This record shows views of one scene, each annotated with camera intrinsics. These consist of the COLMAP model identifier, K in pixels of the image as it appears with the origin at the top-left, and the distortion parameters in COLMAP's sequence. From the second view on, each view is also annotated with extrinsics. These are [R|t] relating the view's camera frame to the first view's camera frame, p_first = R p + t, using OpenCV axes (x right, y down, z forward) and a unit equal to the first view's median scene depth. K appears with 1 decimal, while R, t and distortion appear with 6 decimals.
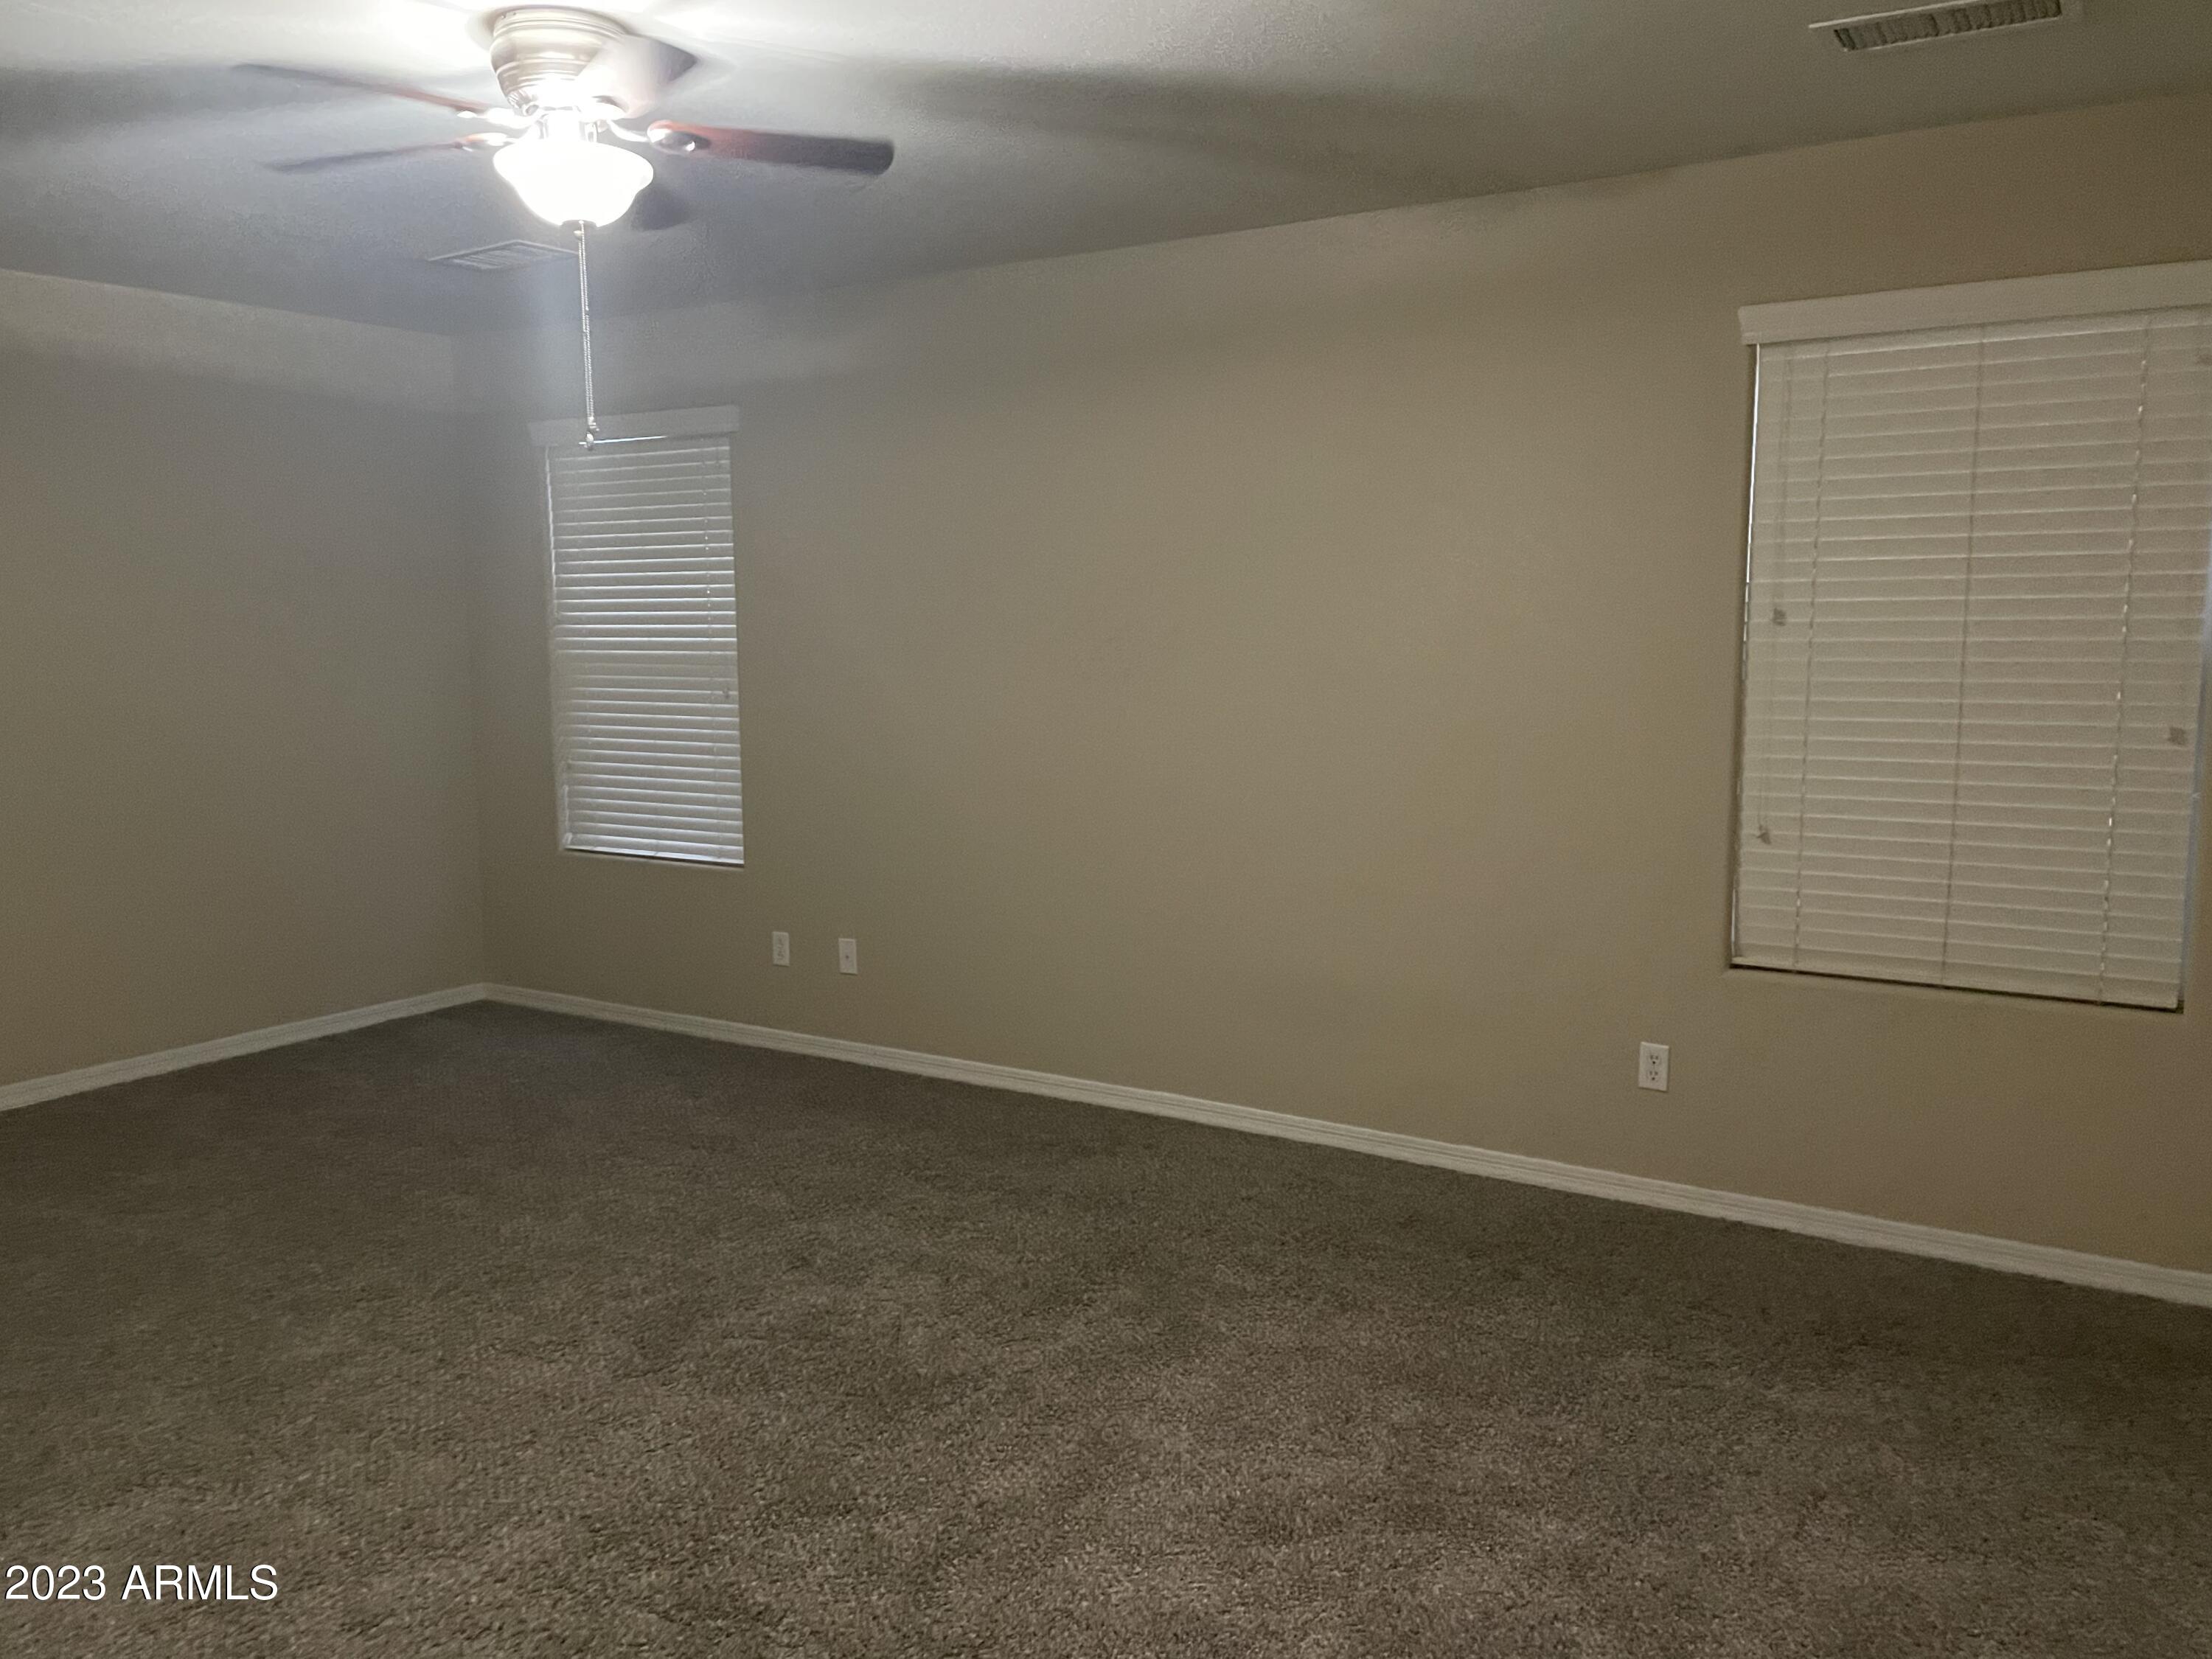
lens RADIAL K [[1669.9, 0, 1135.2], [0, 1669.9, 838.0], [0, 0, 1]] dist [0.090429, -0.114268]
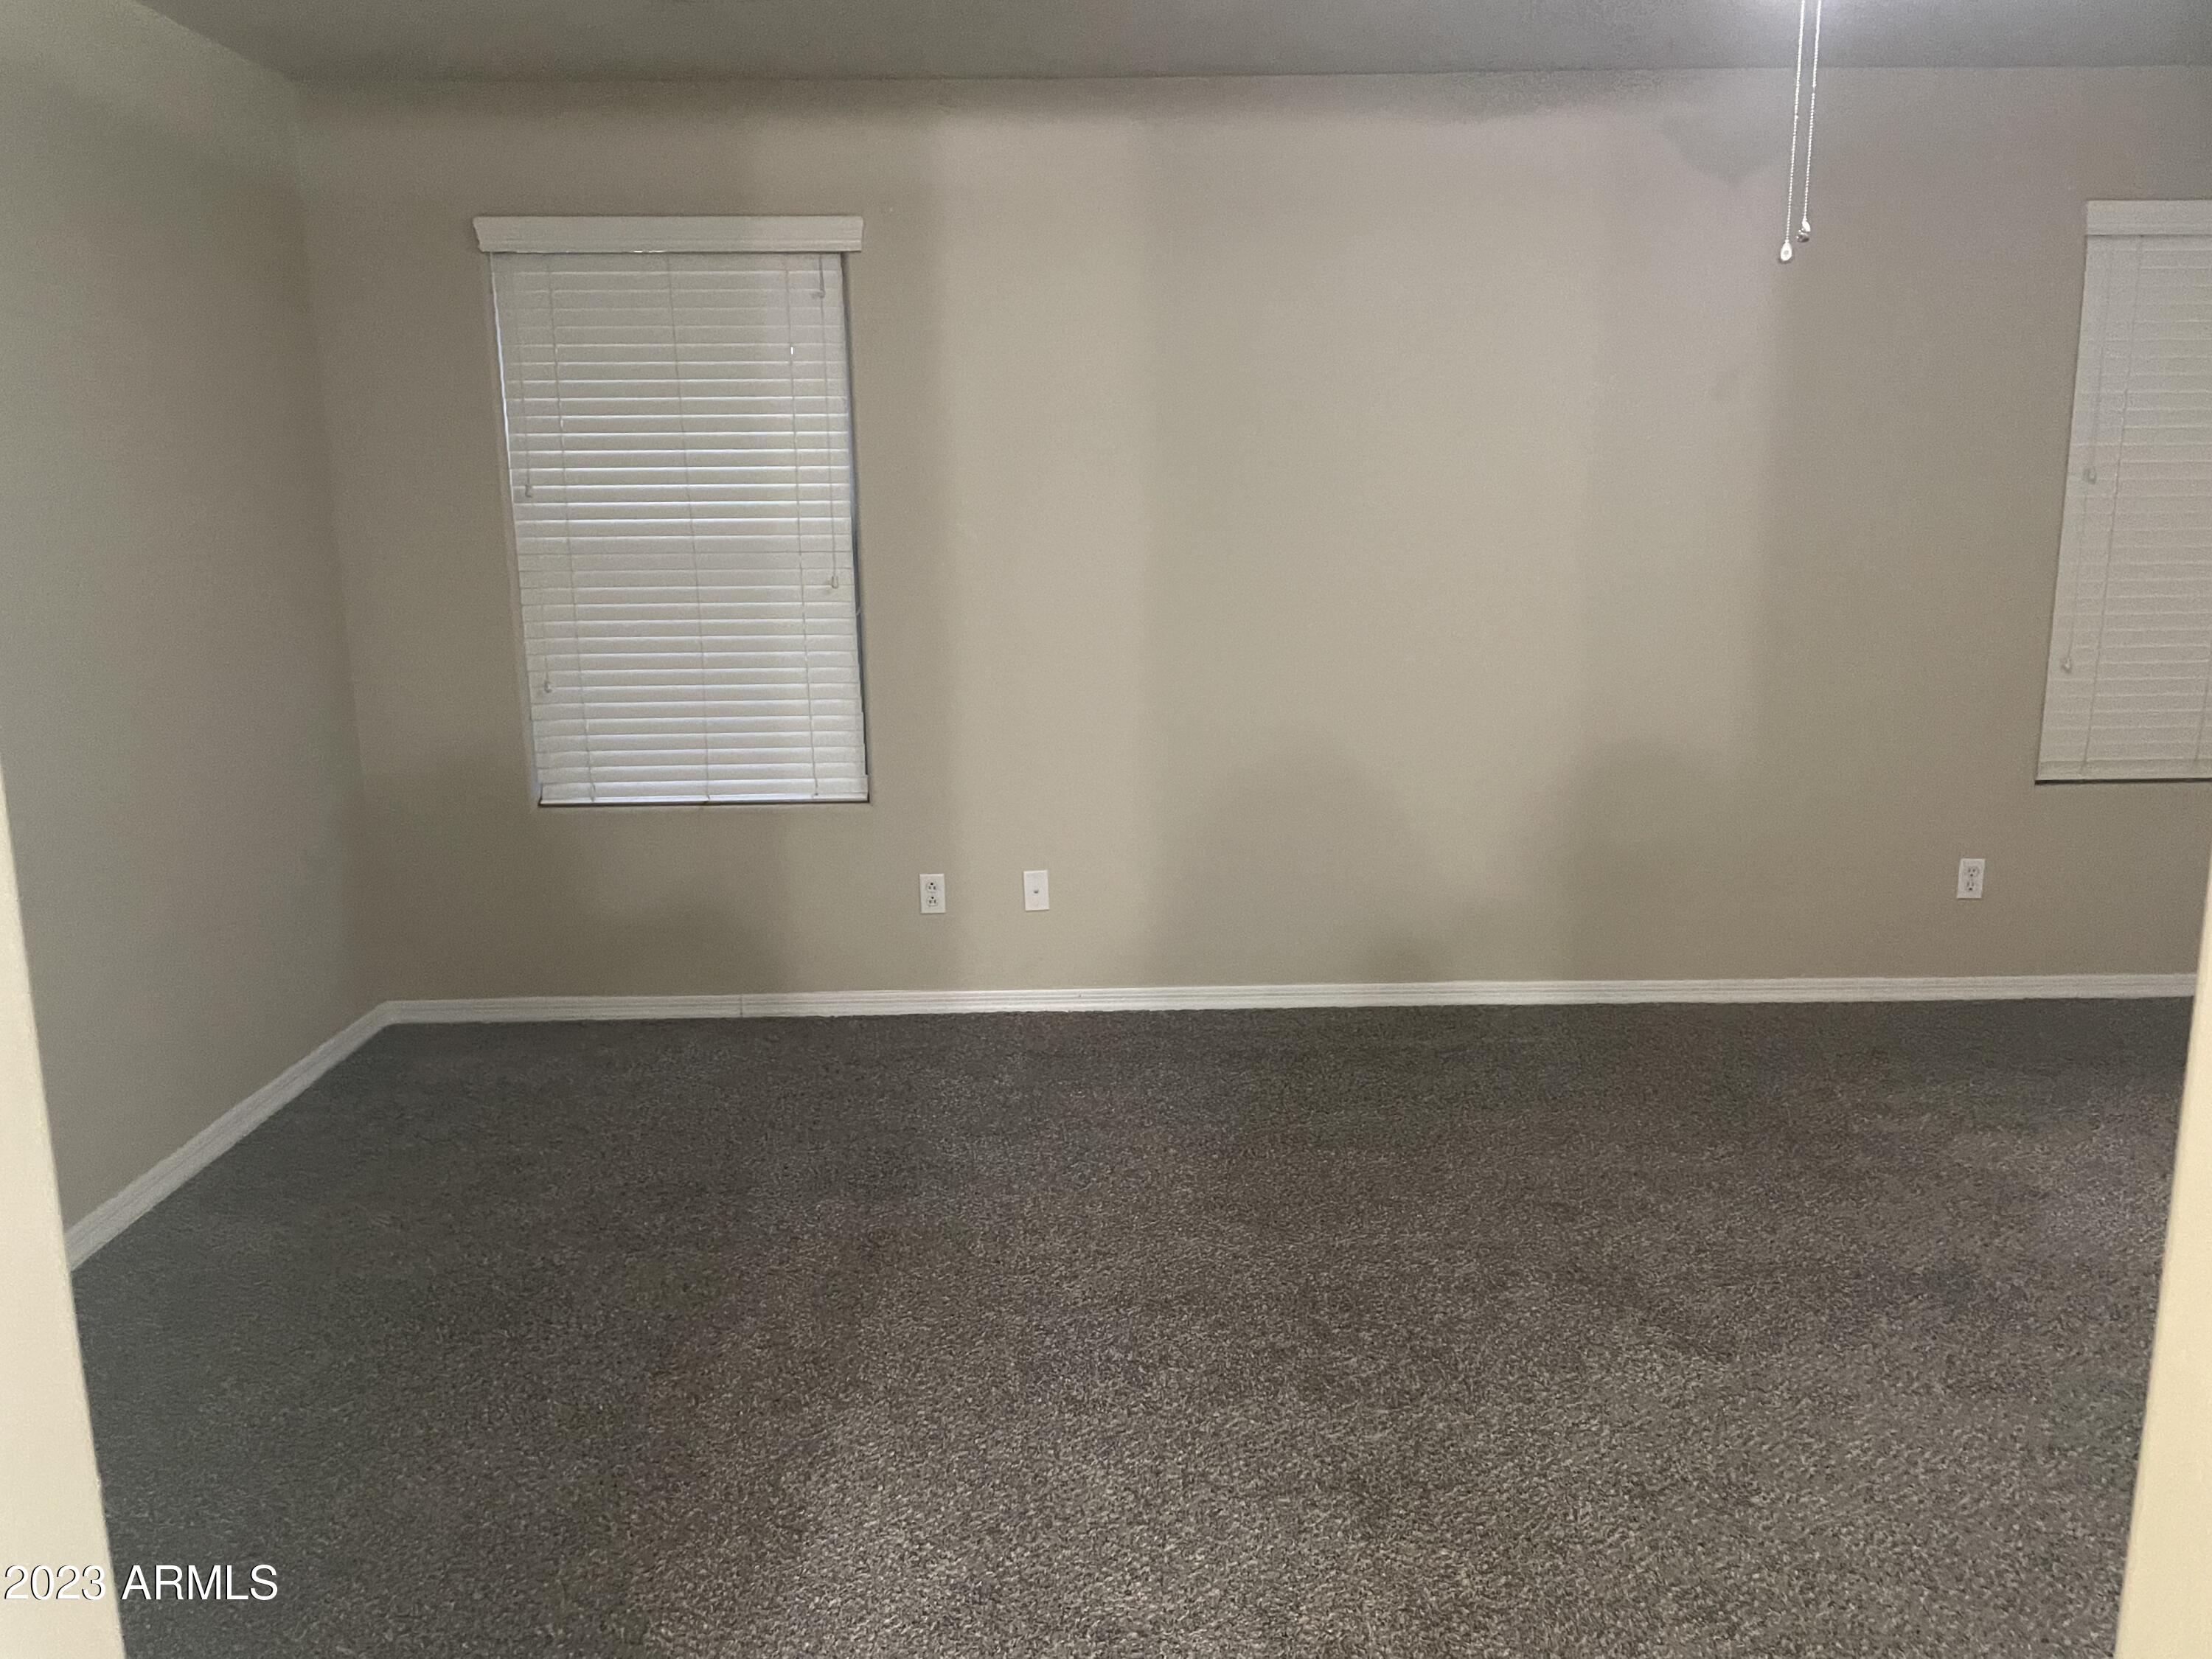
lens RADIAL K [[1669.9, 0, 1088.8], [0, 1669.9, 831.1], [0, 0, 1]] dist [0.090429, -0.114268]
pose [[0.842703, -0.110737, 0.526868, -0.889877], [0.078977, 0.993458, 0.082484, -0.041939], [-0.532555, -0.027899, 0.845935, 0.396873]]
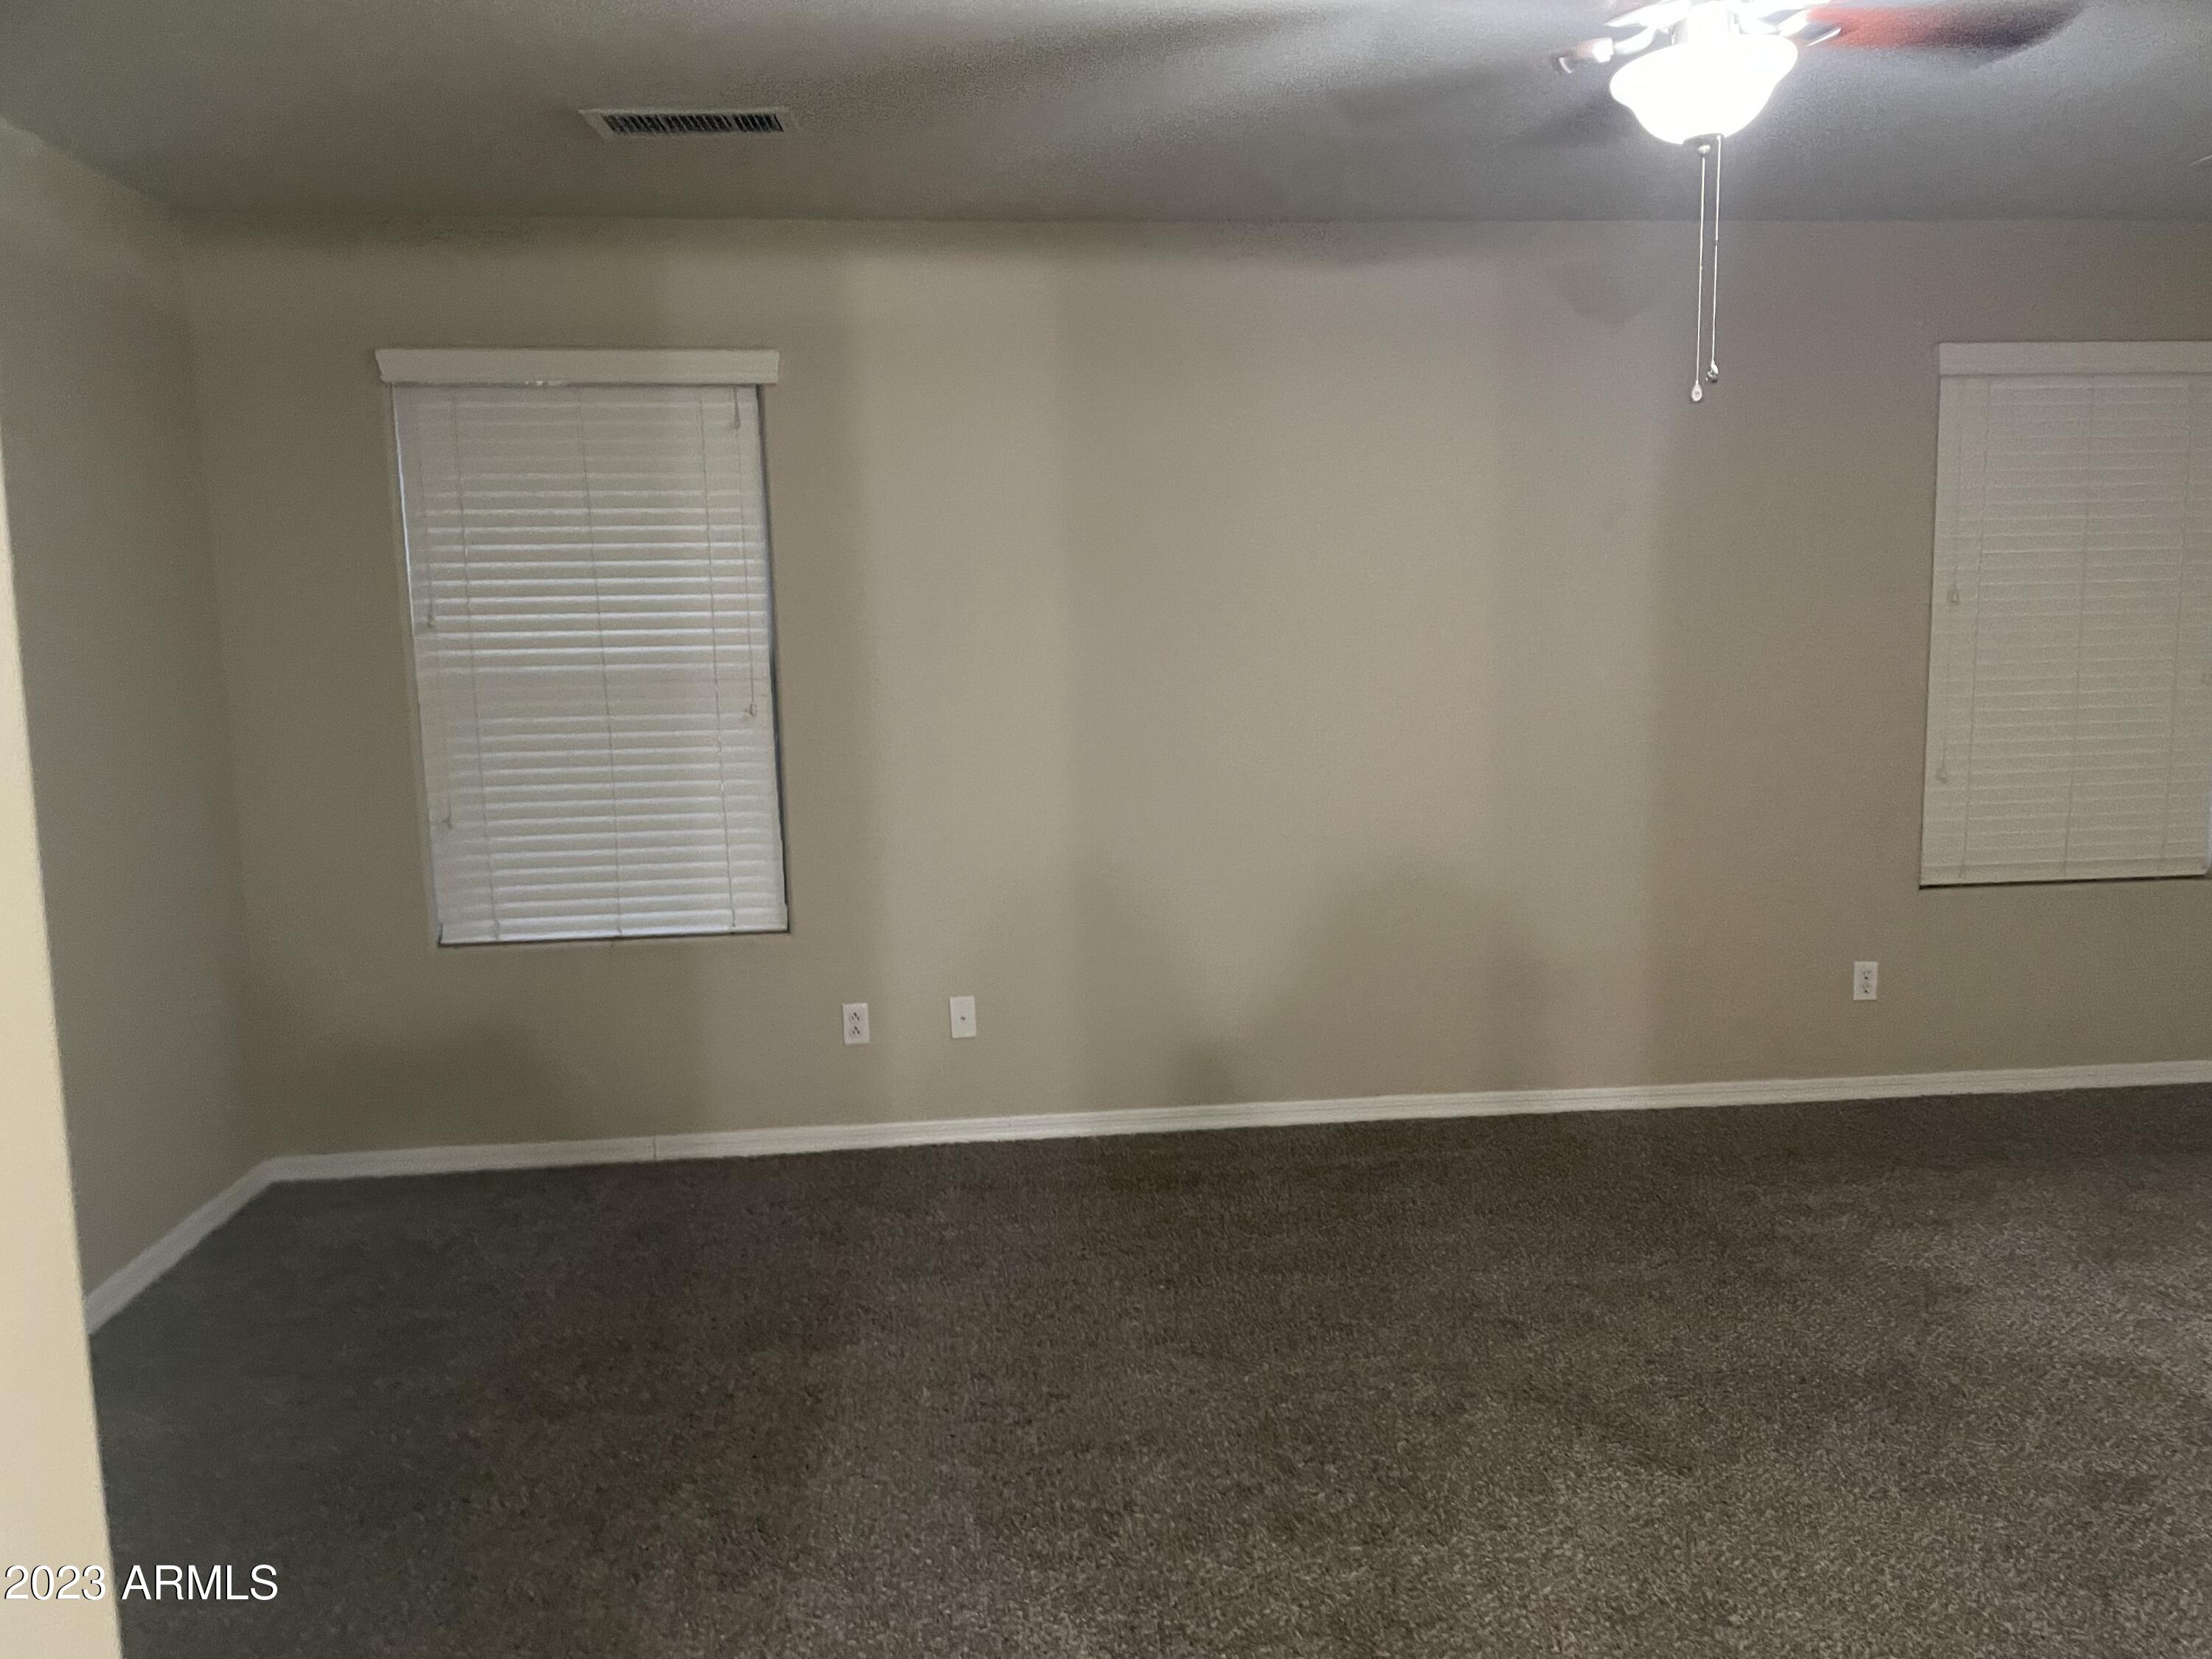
lens RADIAL K [[1669.9, 0, 1141.6], [0, 1669.9, 828.8], [0, 0, 1]] dist [0.090429, -0.114268]
pose [[0.789568, -0.087580, 0.607381, -0.901895], [0.096811, 0.995146, 0.017643, -0.045259], [-0.605978, 0.044871, 0.794215, 0.409784]]
